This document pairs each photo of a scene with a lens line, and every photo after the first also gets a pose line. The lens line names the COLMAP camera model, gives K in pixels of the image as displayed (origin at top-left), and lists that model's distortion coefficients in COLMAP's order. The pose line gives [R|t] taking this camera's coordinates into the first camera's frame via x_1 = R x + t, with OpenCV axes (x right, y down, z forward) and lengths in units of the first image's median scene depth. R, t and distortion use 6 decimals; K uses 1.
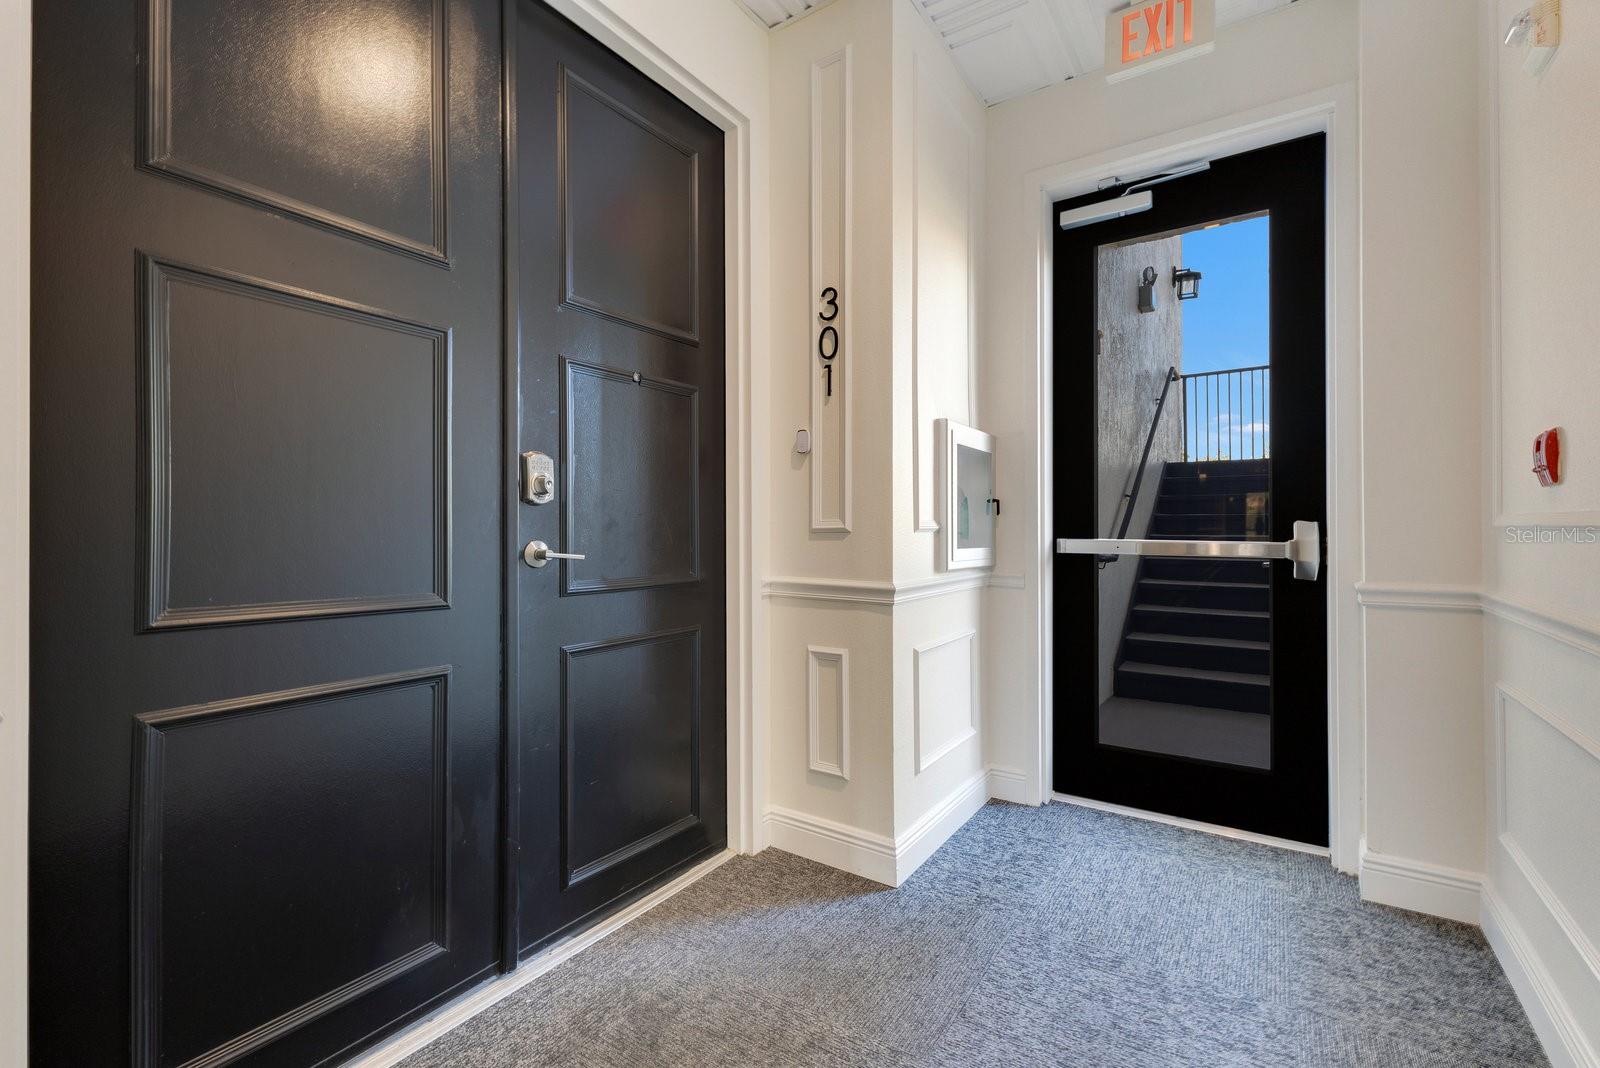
lens RADIAL K [[703.2, 0, 795.2], [0, 703.2, 529.5], [0, 0, 1]] dist [0.001073, 0.000105]
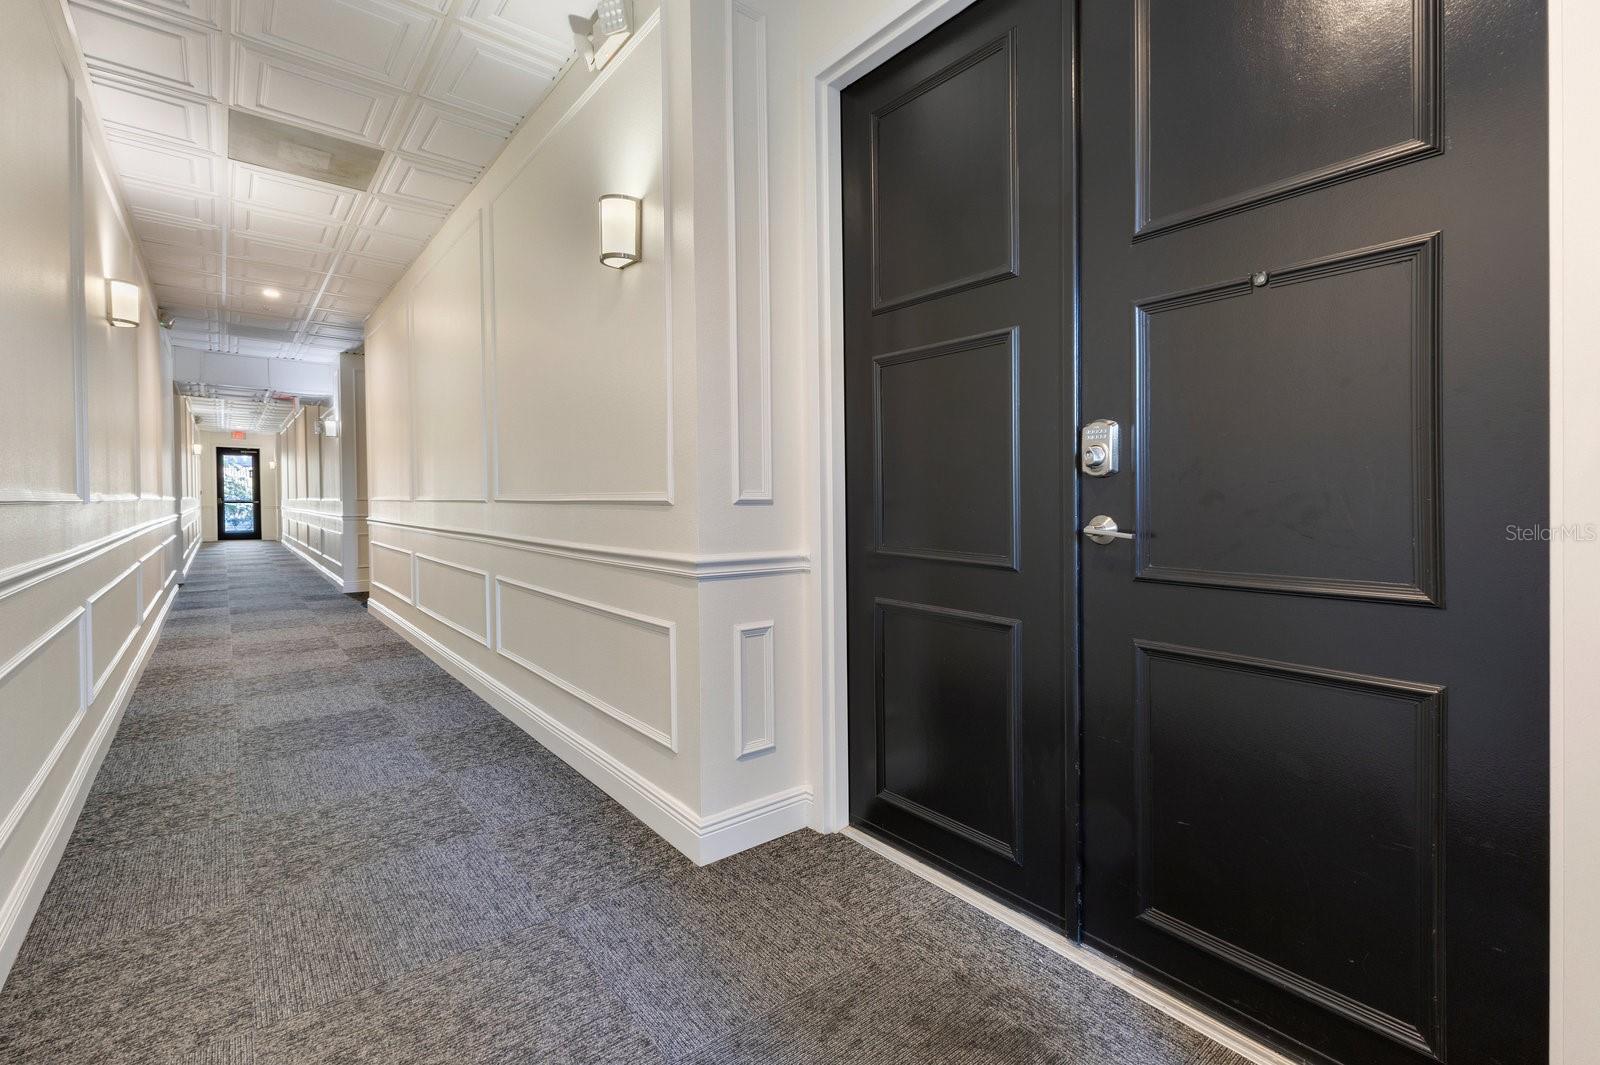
lens RADIAL K [[696.1, 0, 797.2], [0, 696.1, 513.9], [0, 0, 1]] dist [0.001025, 0.000118]
pose [[-0.301537, 0.007665, -0.953424, 0.660621], [-0.002589, 0.999957, 0.008858, 0.007944], [0.953451, 0.005140, -0.301505, 0.916016]]
